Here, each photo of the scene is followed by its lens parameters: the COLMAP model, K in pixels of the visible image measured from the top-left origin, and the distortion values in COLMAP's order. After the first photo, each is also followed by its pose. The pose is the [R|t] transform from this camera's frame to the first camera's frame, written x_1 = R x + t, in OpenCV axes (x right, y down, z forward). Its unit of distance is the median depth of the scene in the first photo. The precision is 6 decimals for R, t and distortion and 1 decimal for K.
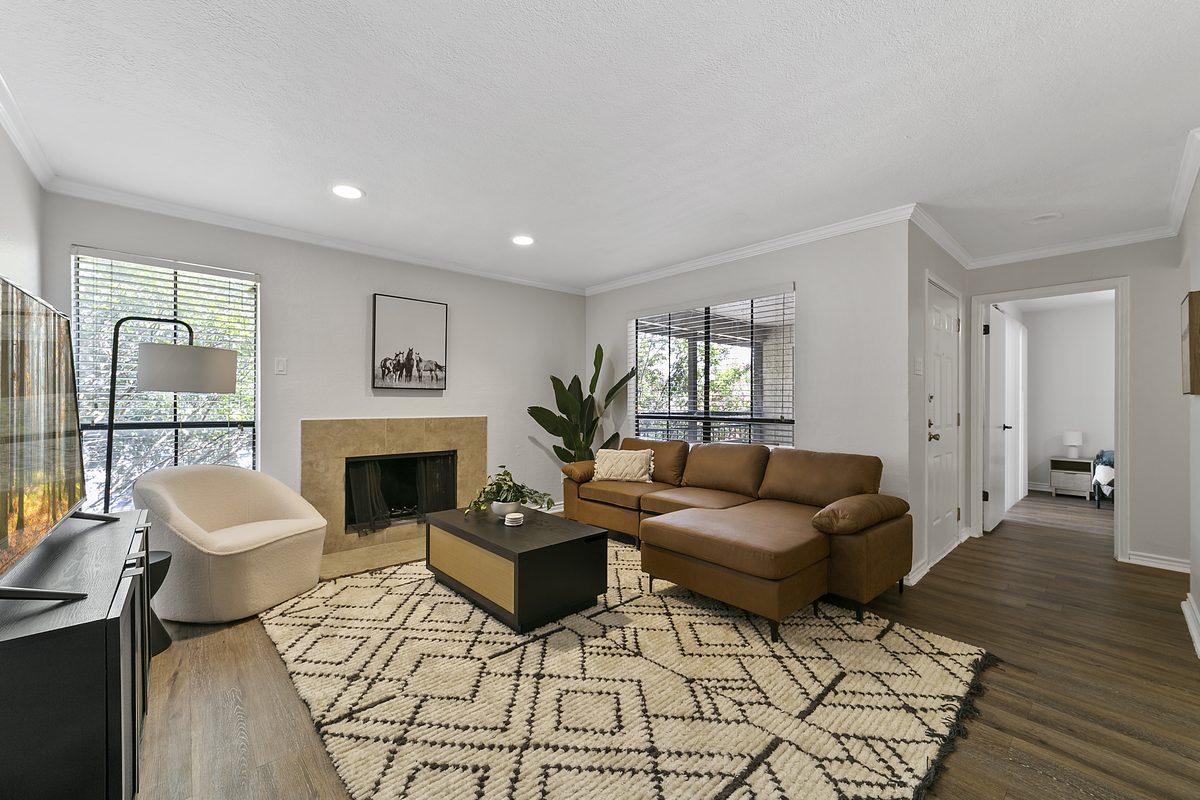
lens RADIAL K [[462.3, 0, 608.7], [0, 462.3, 404.6], [0, 0, 1]] dist [-0.000150, -0.000038]
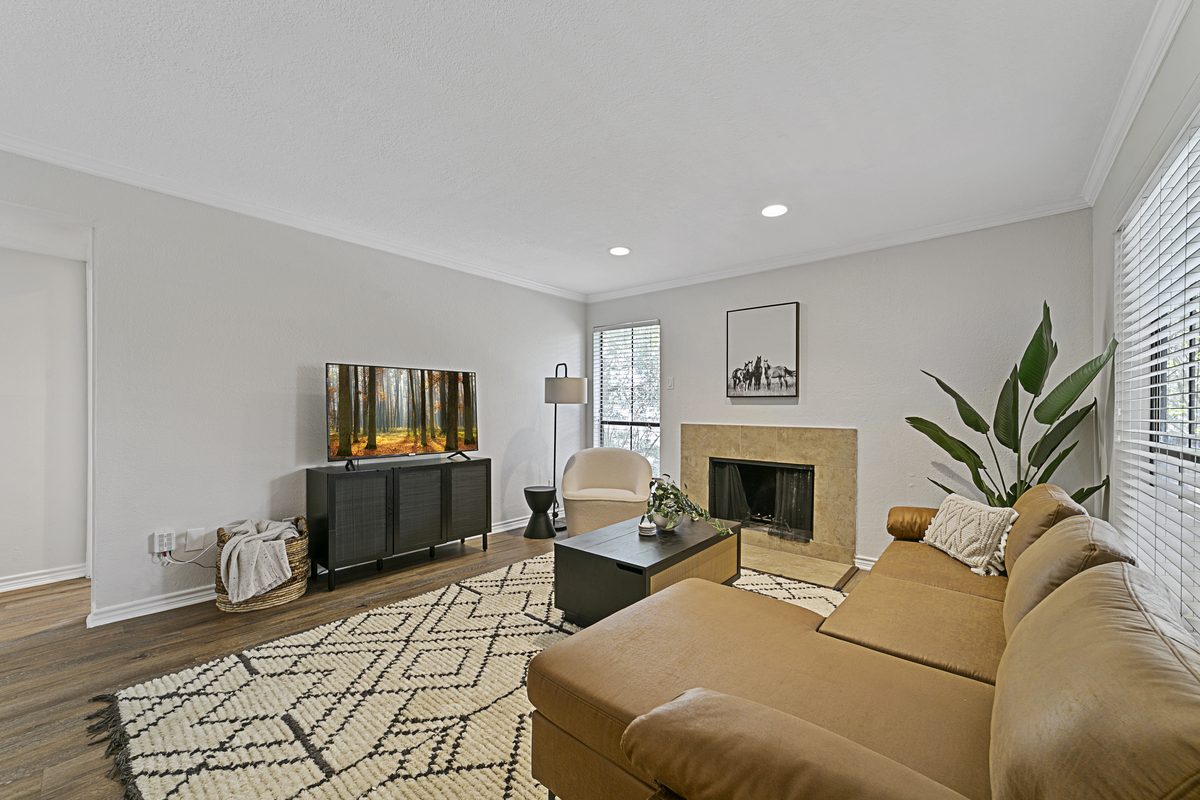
lens RADIAL K [[462.3, 0, 608.2], [0, 462.3, 398.2], [0, 0, 1]] dist [-0.000150, -0.000038]
pose [[0.140442, -0.029170, -0.989659, 0.539061], [-0.015070, 0.999387, -0.031595, 0.005927], [0.989974, 0.019352, 0.139916, 0.554666]]
